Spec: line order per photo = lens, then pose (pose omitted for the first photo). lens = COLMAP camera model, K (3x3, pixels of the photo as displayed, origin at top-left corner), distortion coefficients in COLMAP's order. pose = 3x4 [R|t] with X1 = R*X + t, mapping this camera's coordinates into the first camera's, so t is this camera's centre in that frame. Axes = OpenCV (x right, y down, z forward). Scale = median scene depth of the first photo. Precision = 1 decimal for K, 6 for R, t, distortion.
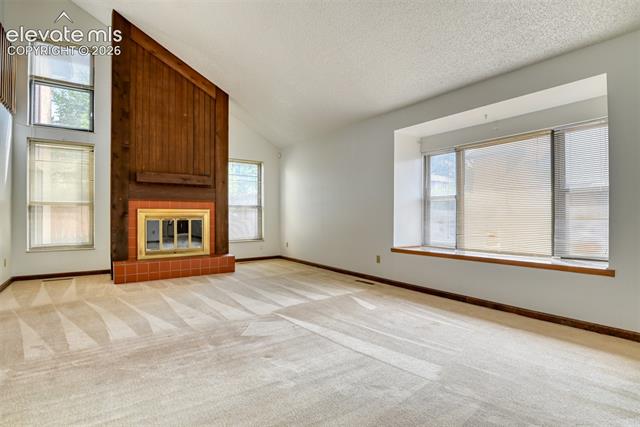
lens RADIAL K [[315.7, 0, 321.0], [0, 315.7, 214.1], [0, 0, 1]] dist [-0.022921, -0.002090]
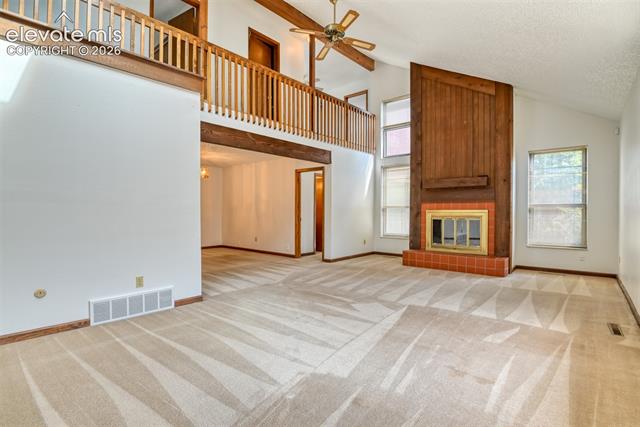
lens RADIAL K [[315.7, 0, 322.0], [0, 315.7, 214.2], [0, 0, 1]] dist [-0.022921, -0.002090]
pose [[0.230236, 0.004340, -0.973125, 0.563338], [-0.003303, 0.999988, 0.003678, -0.003437], [0.973129, 0.002368, 0.230248, 0.308281]]
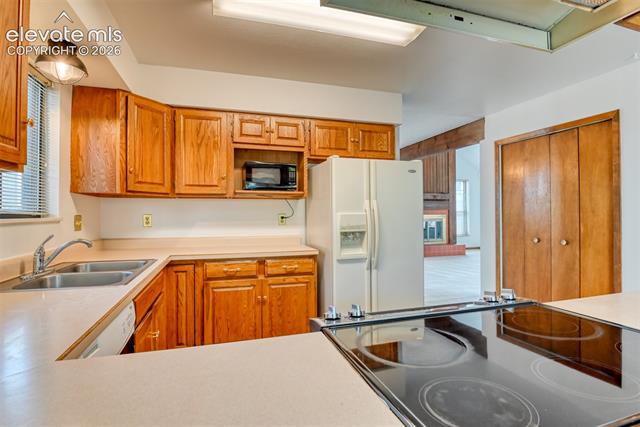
lens RADIAL K [[315.7, 0, 317.2], [0, 315.7, 212.3], [0, 0, 1]] dist [-0.022921, -0.002090]
pose [[0.940135, -0.000442, -0.340803, -0.490890], [0.001135, 0.999998, 0.001833, -0.035623], [0.340801, -0.002110, 0.940133, -0.789591]]
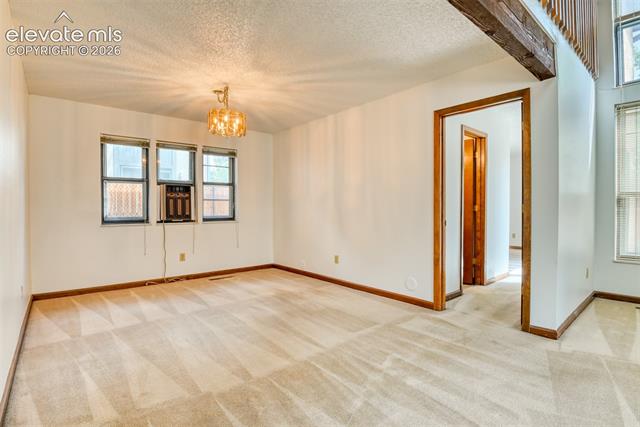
lens RADIAL K [[315.7, 0, 321.0], [0, 315.7, 212.6], [0, 0, 1]] dist [-0.022921, -0.002090]
pose [[0.082056, 0.008304, -0.996593, -0.272851], [0.000277, 0.999965, 0.008355, 0.000670], [0.996628, -0.000962, 0.082051, 0.237679]]
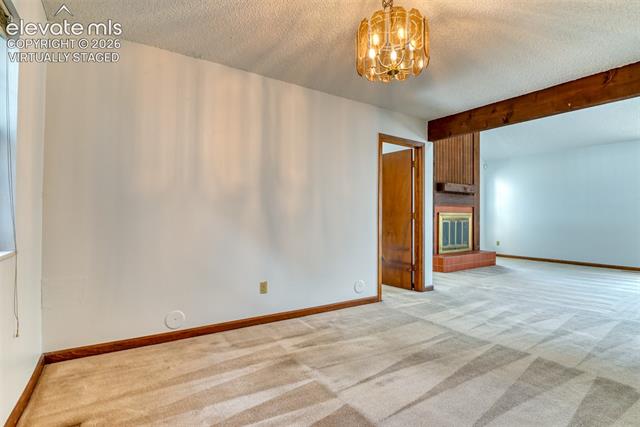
lens RADIAL K [[315.7, 0, 318.3], [0, 315.7, 216.3], [0, 0, 1]] dist [-0.022921, -0.002090]
pose [[0.999047, 0.006997, -0.043073, -1.031720], [-0.006970, 0.999975, 0.000768, -0.000348], [0.043077, -0.000467, 0.999072, -0.260177]]
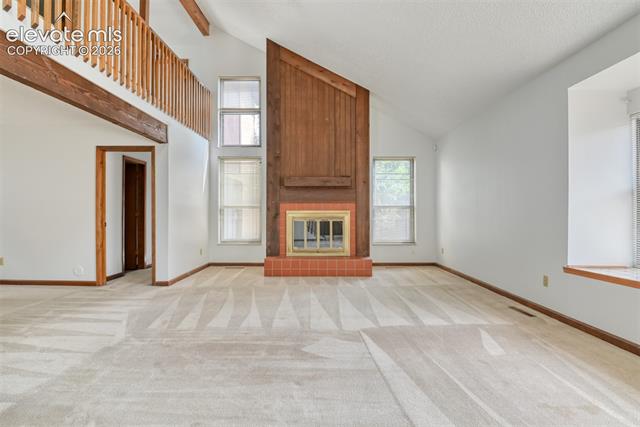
lens RADIAL K [[315.7, 0, 322.9], [0, 315.7, 216.1], [0, 0, 1]] dist [-0.022921, -0.002090]
pose [[0.815378, 0.001250, -0.578927, 0.175706], [0.001040, 0.999993, 0.003624, -0.001262], [0.578928, -0.003557, 0.815371, 0.162679]]
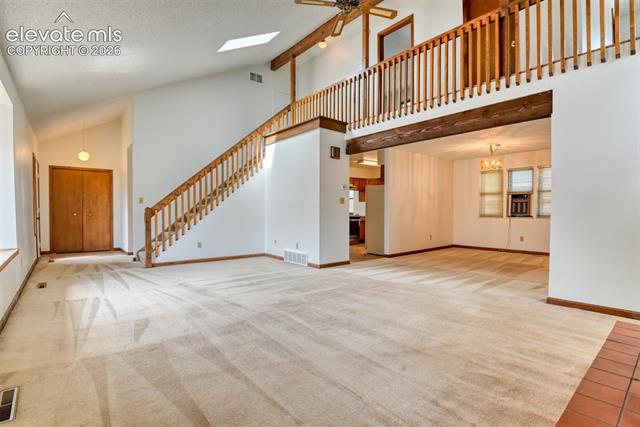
lens RADIAL K [[315.7, 0, 314.7], [0, 315.7, 217.0], [0, 0, 1]] dist [-0.022921, -0.002090]
pose [[-0.998408, 0.001345, -0.056386, -0.170667], [-0.000113, 0.999666, 0.025846, -0.001695], [0.056402, 0.025812, -0.998074, 1.328691]]
